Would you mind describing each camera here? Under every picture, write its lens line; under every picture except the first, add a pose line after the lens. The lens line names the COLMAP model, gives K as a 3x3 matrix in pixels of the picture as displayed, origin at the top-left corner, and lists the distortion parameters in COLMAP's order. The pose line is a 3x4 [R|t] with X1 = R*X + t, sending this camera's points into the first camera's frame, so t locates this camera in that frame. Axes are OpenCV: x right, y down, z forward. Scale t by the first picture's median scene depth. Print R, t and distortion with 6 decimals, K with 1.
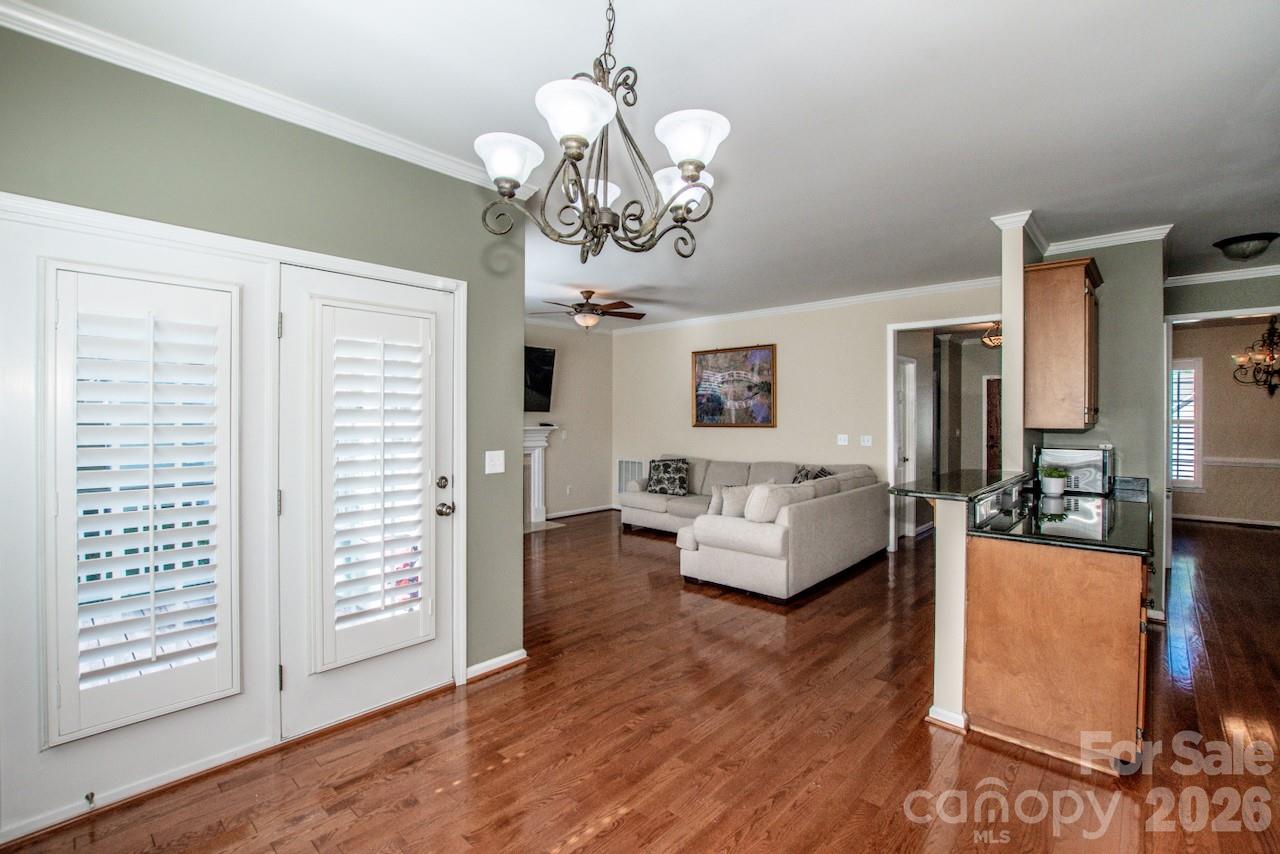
lens RADIAL K [[576.2, 0, 638.4], [0, 576.2, 420.4], [0, 0, 1]] dist [-0.031052, 0.002405]
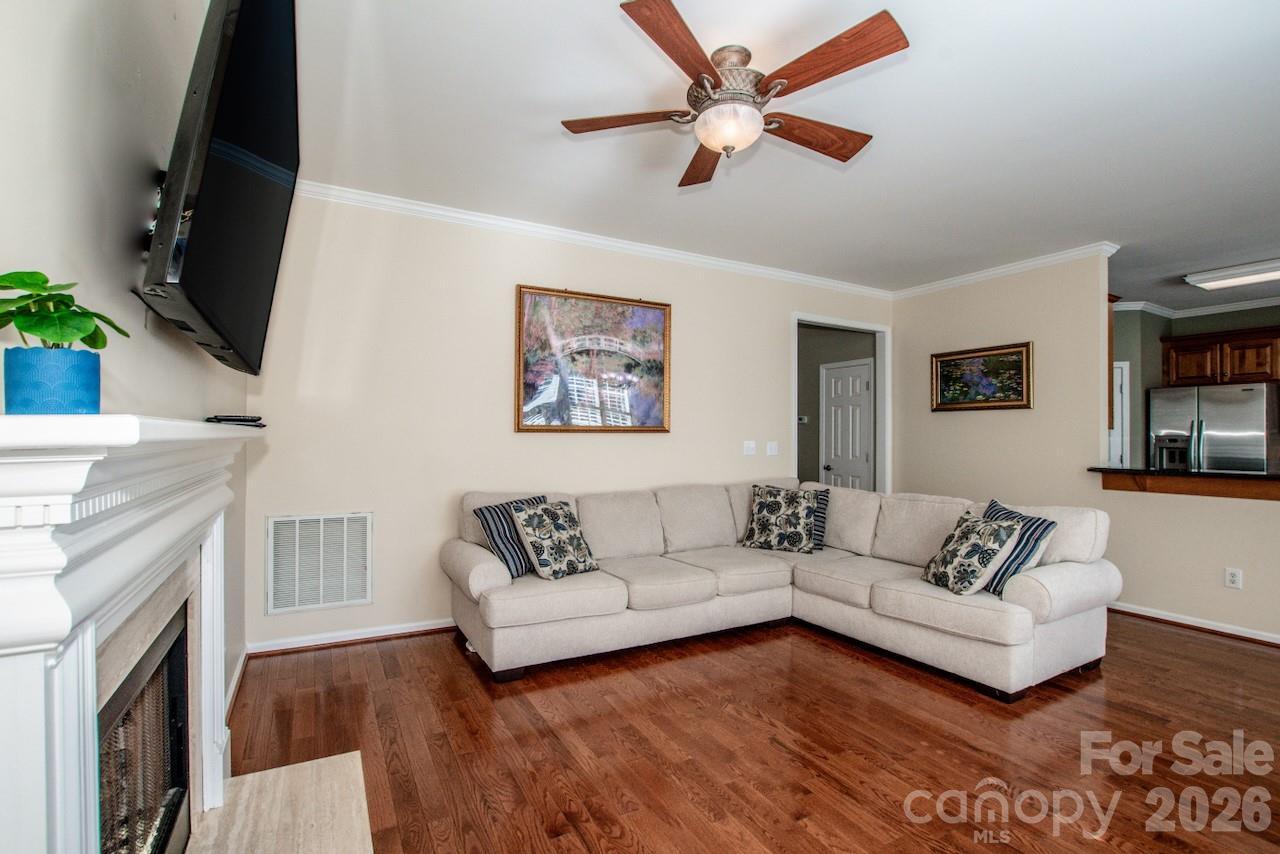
lens RADIAL K [[576.2, 0, 640.5], [0, 576.2, 429.8], [0, 0, 1]] dist [-0.031052, 0.002405]
pose [[0.323002, 0.008520, 0.946360, -0.374513], [-0.001412, 0.999963, -0.008521, 0.014586], [-0.946397, 0.001416, 0.323002, 0.790626]]
